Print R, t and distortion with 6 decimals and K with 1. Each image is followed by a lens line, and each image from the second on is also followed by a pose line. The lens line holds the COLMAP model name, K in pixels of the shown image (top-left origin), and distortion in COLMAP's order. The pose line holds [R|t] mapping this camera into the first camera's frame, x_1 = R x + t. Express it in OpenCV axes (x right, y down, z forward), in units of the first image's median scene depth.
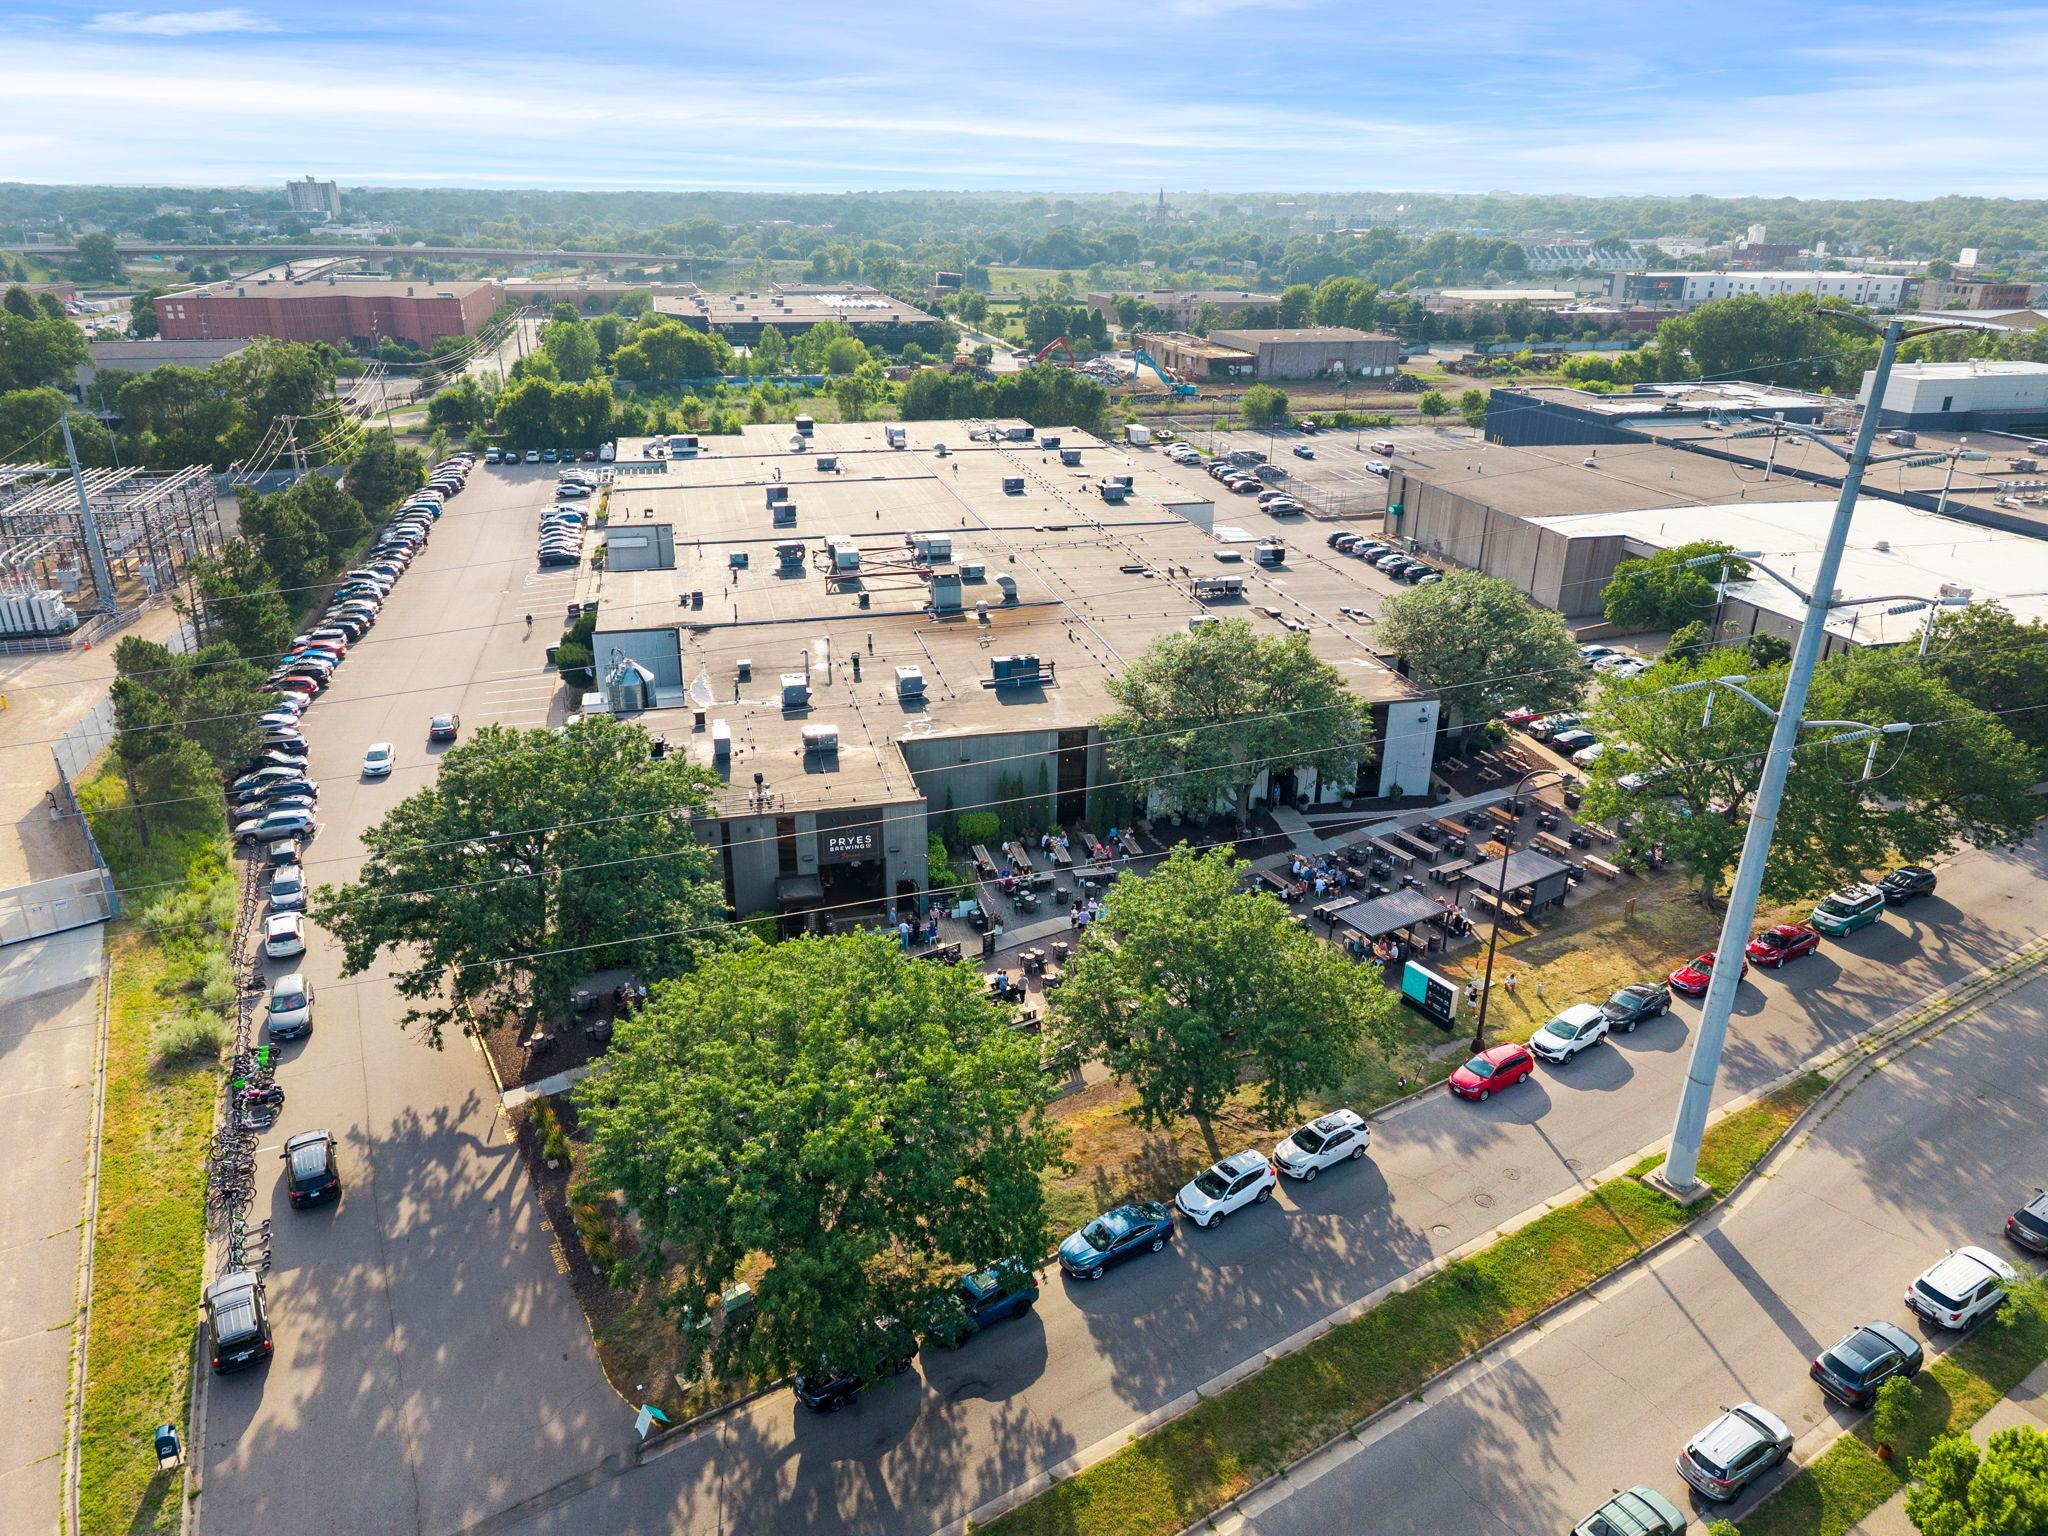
lens RADIAL K [[1381.5, 0, 1024.0], [0, 1381.5, 768.0], [0, 0, 1]] dist [0.005578, -0.001666]
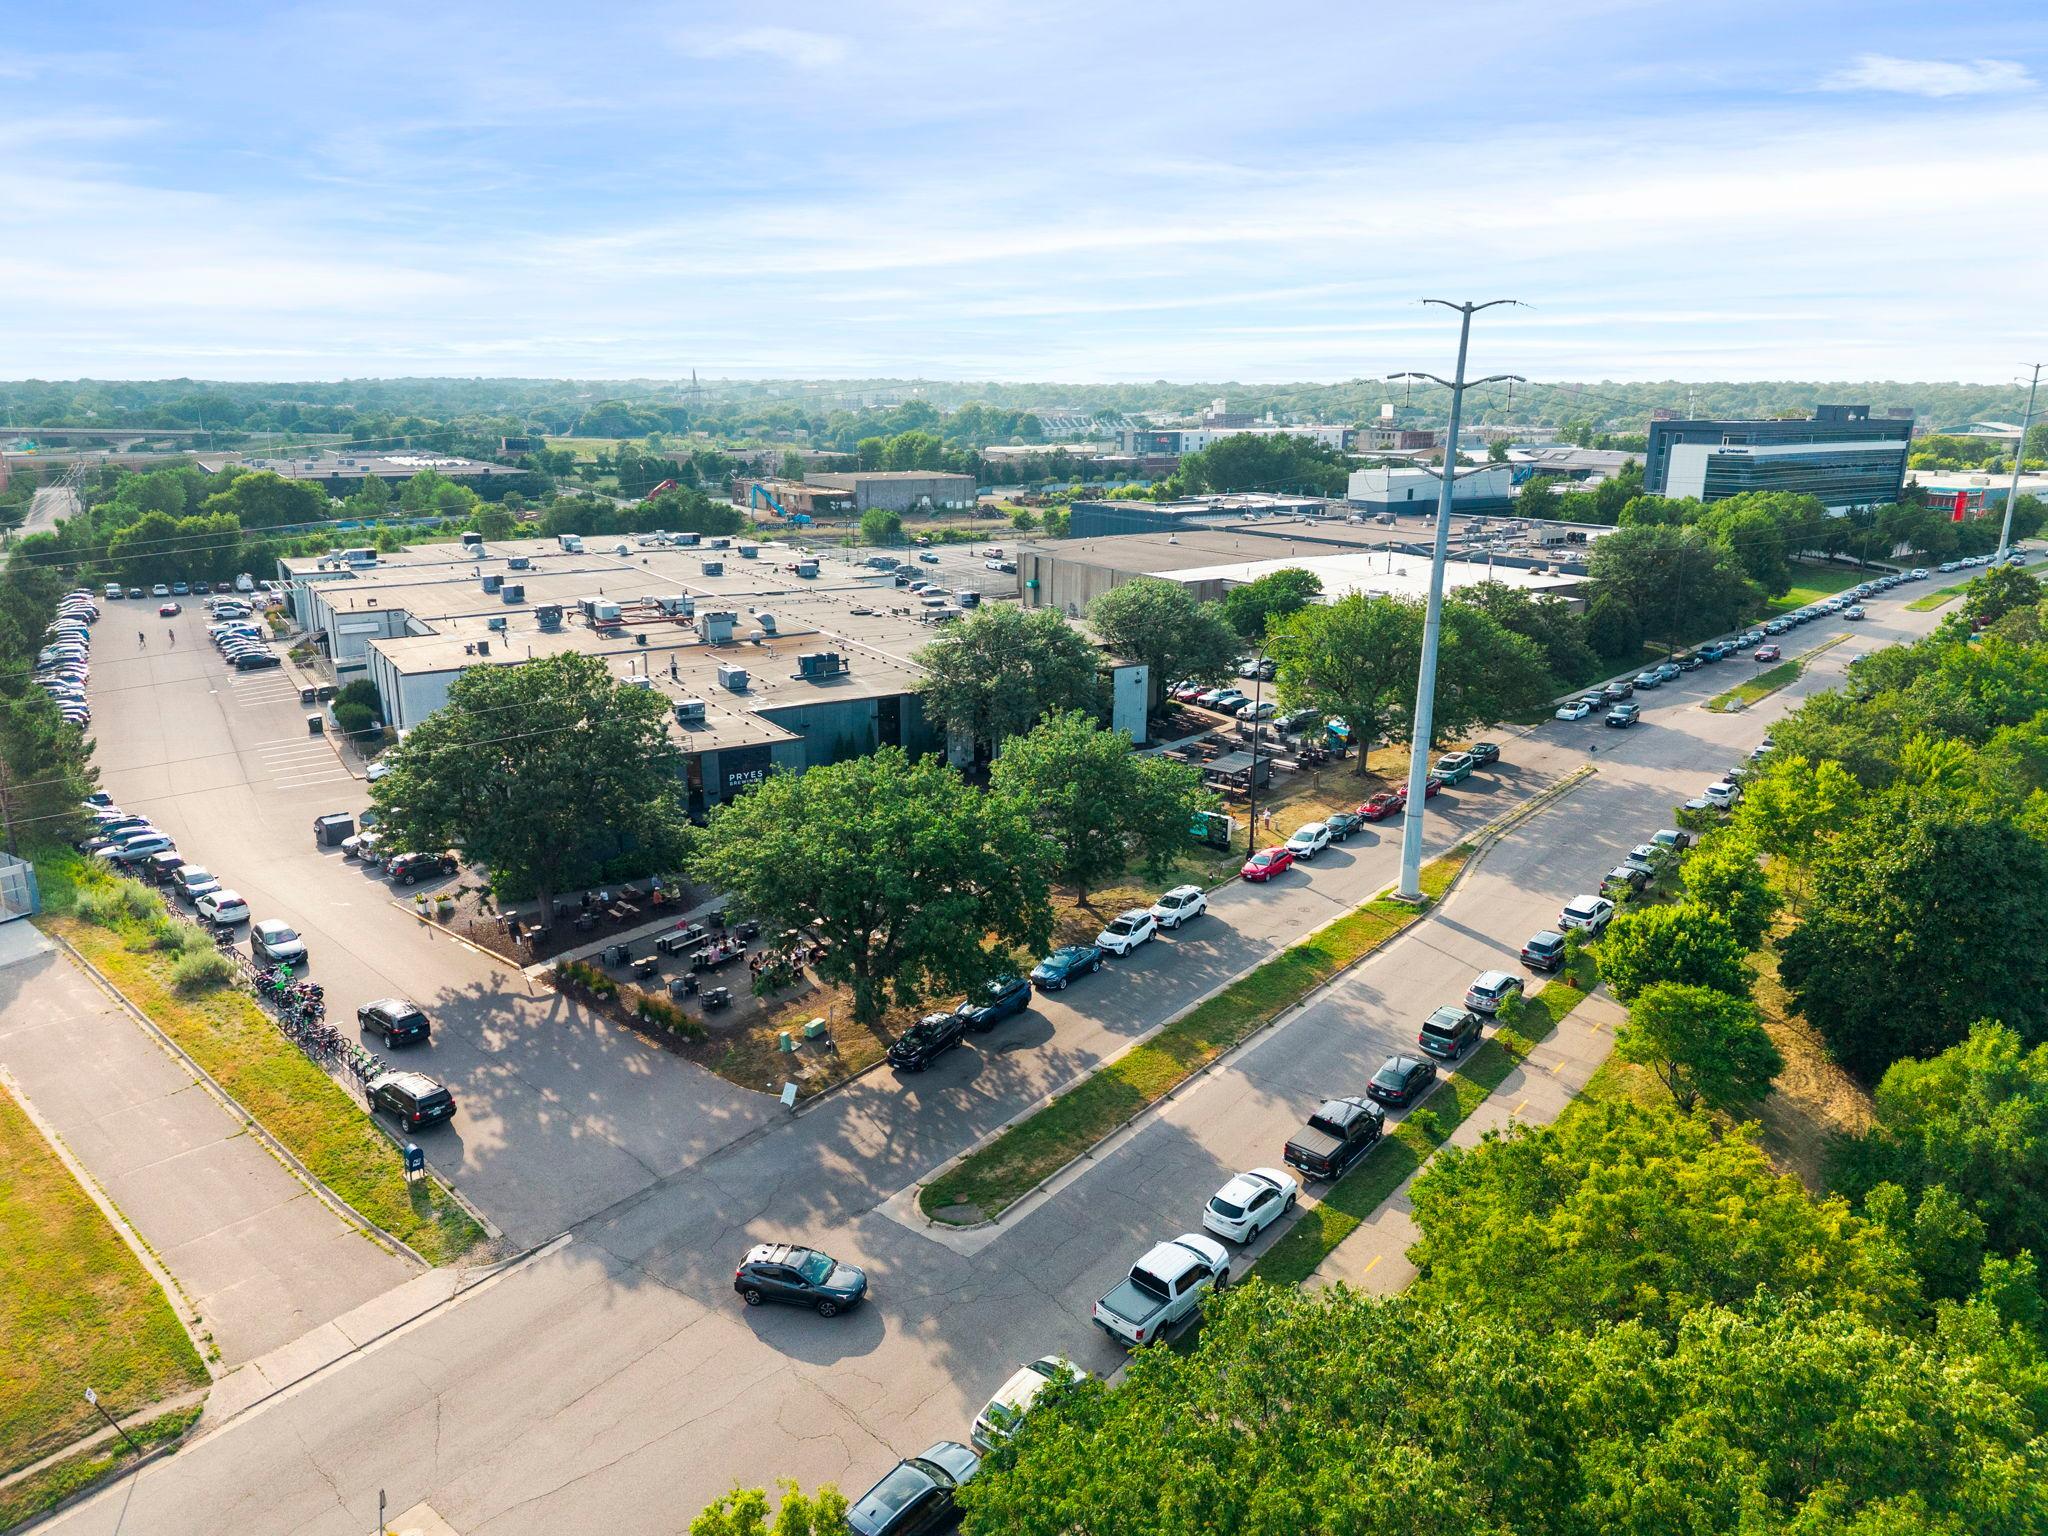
lens RADIAL K [[1367.0, 0, 1022.4], [0, 1367.0, 761.3], [0, 0, 1]] dist [0.049078, -0.051247]
pose [[0.947051, -0.089586, 0.308331, -0.095888], [0.127254, 0.986374, -0.104274, 0.071153], [-0.294788, 0.137989, 0.945547, -0.074566]]
